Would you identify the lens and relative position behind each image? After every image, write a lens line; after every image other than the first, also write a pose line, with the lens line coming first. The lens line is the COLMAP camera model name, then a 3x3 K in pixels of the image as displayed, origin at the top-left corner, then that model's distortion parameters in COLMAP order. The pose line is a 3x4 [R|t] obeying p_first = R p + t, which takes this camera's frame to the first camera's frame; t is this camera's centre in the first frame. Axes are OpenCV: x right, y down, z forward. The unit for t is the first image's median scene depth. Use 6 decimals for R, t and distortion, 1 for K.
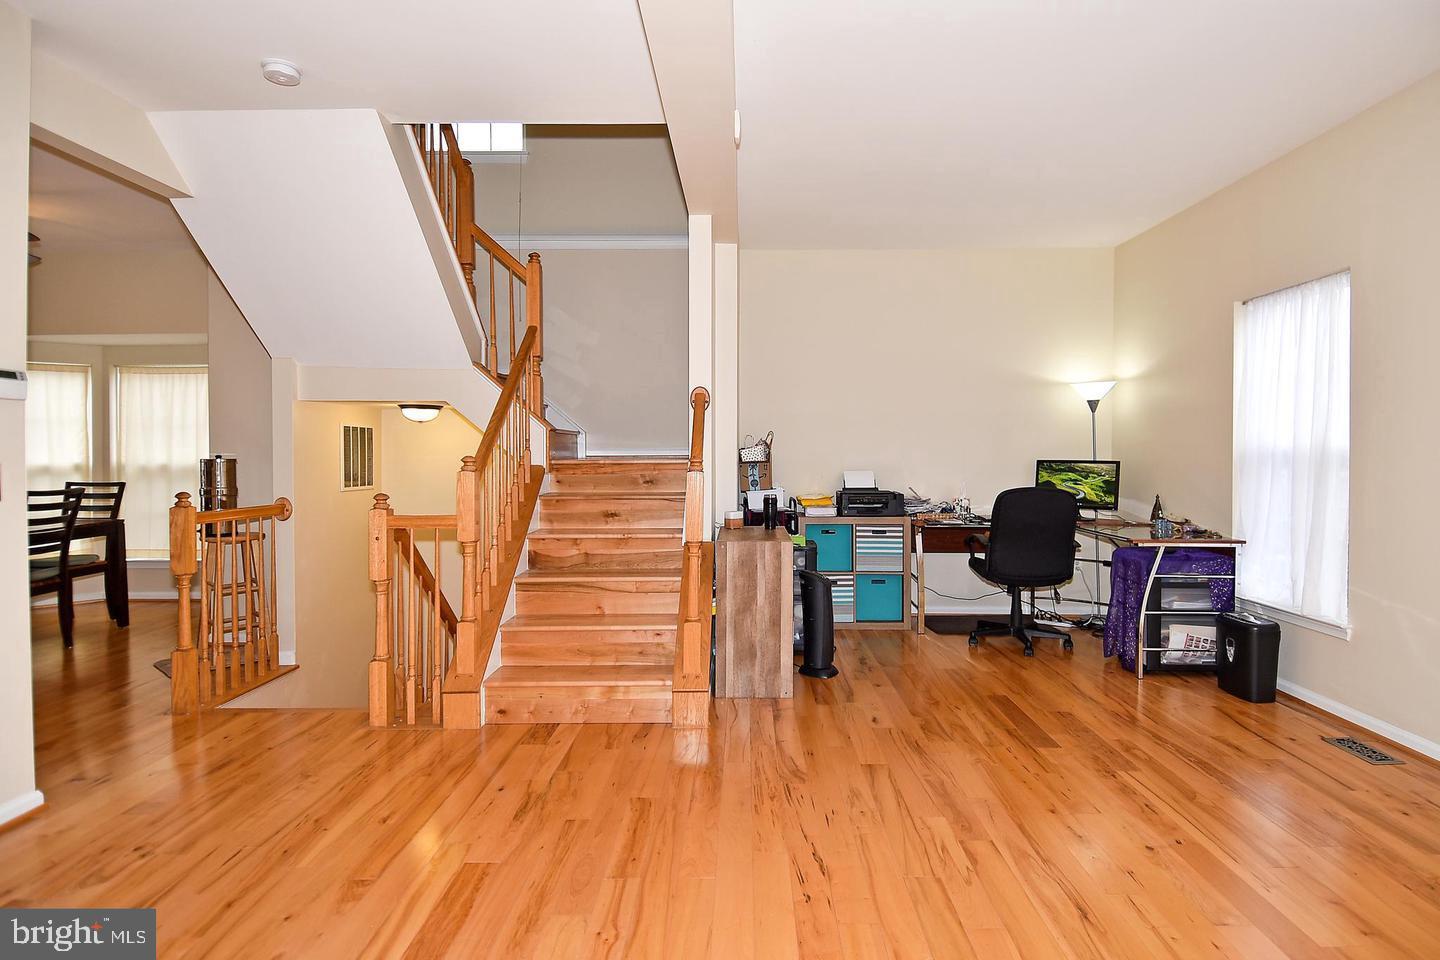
lens RADIAL K [[777.4, 0, 720.1], [0, 777.4, 457.9], [0, 0, 1]] dist [0.072654, -0.067214]
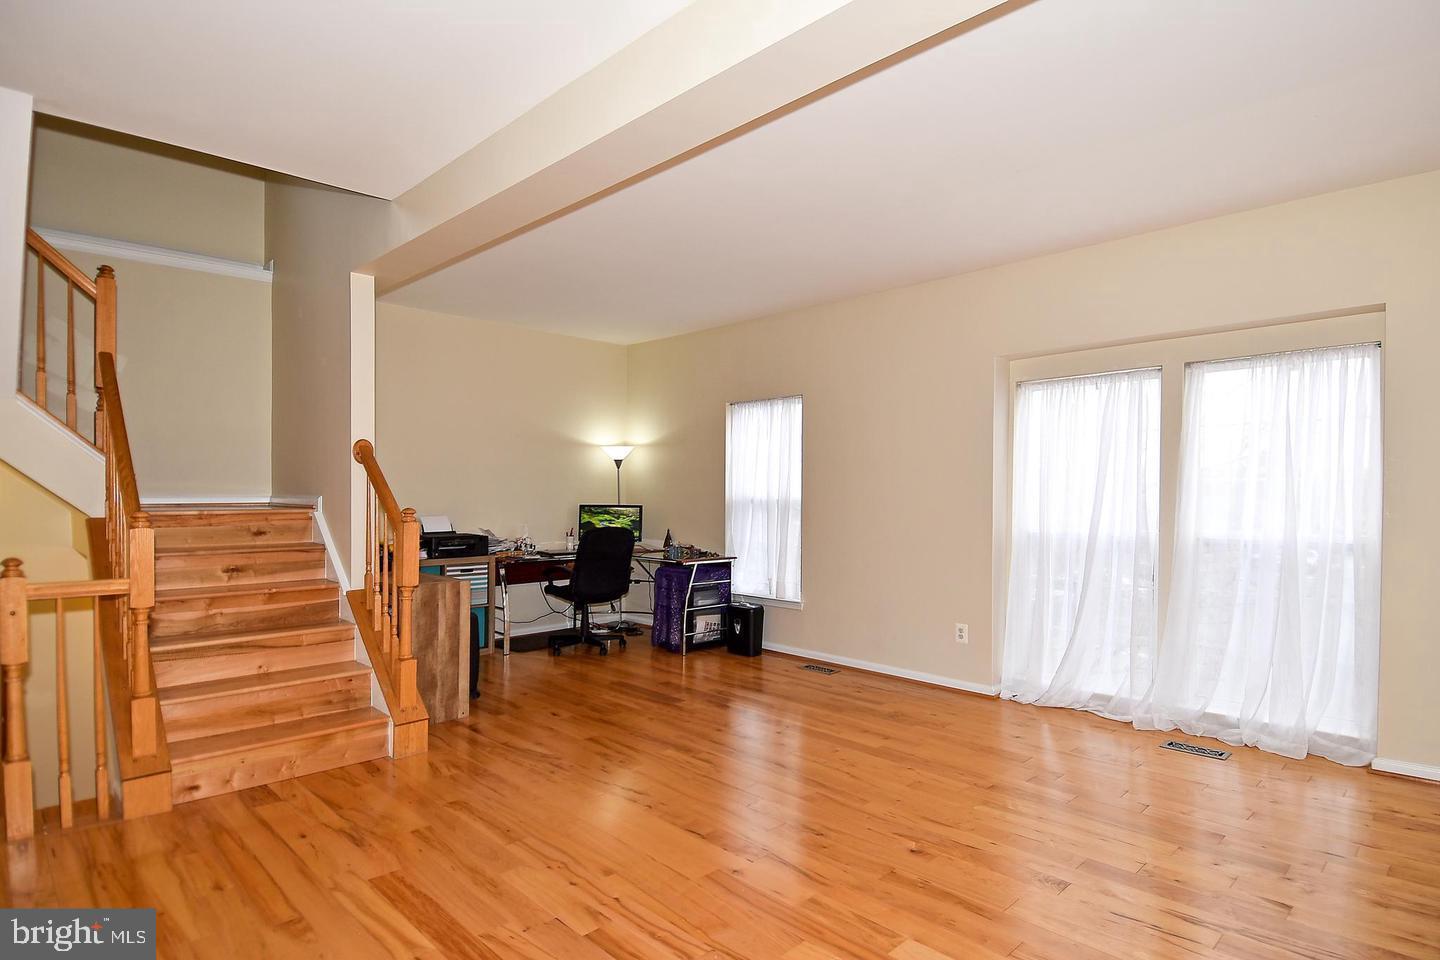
lens RADIAL K [[797.7, 0, 720.1], [0, 797.7, 499.0], [0, 0, 1]] dist [0.000227, -0.000465]
pose [[0.703395, -0.004360, 0.710786, -0.466613], [0.000522, 0.999984, 0.005617, -0.018508], [-0.710799, -0.003580, 0.703386, -0.084619]]
